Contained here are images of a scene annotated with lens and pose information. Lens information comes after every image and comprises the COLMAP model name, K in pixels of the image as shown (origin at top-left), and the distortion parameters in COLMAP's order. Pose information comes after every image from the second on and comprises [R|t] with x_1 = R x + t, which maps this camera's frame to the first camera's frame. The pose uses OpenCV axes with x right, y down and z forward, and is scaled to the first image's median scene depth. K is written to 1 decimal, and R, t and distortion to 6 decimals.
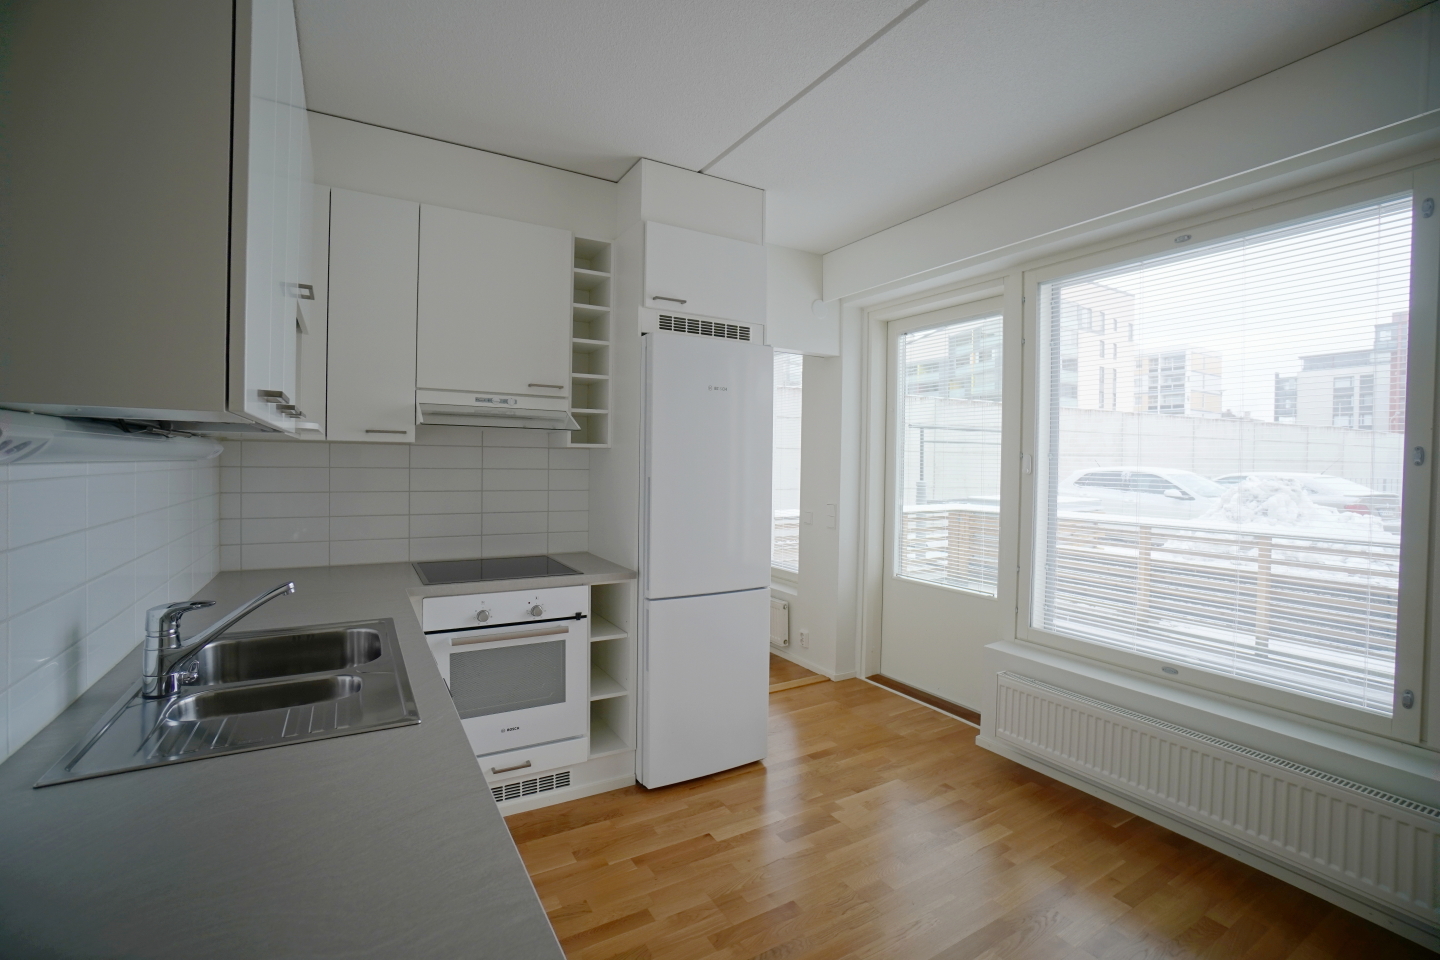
lens RADIAL K [[637.2, 0, 720.0], [0, 637.2, 480.0], [0, 0, 1]] dist [-0.062186, 0.040230]
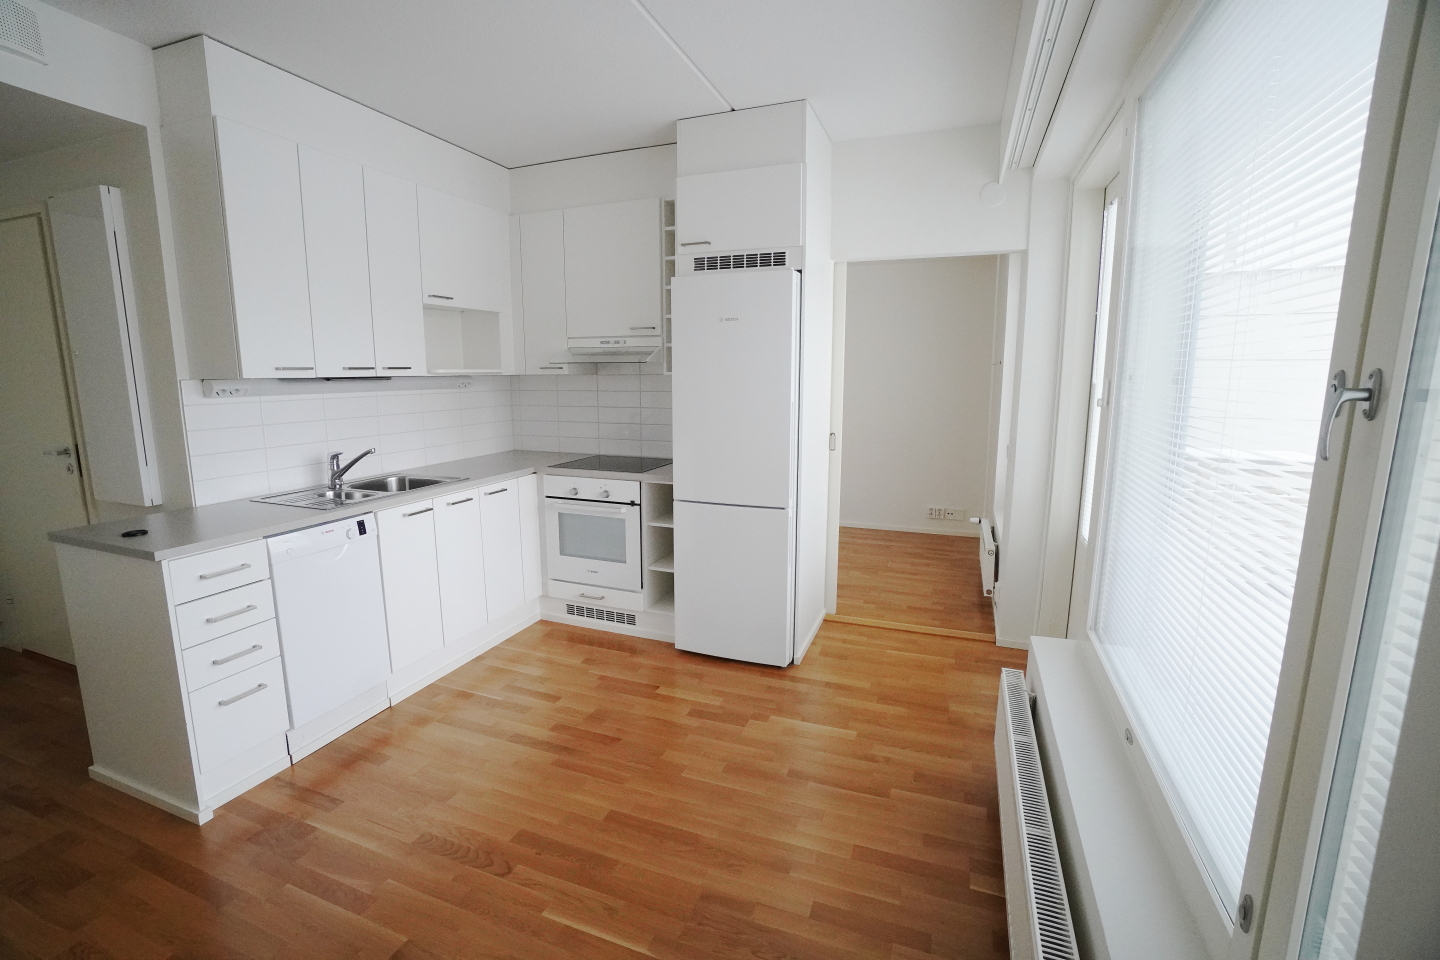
lens RADIAL K [[621.2, 0, 720.0], [0, 621.2, 480.0], [0, 0, 1]] dist [-0.002550, -0.000063]
pose [[0.631673, 0.115549, -0.766575, 0.854547], [-0.018126, 0.990761, 0.134405, -0.013771], [0.775023, -0.071005, 0.627931, 0.303981]]
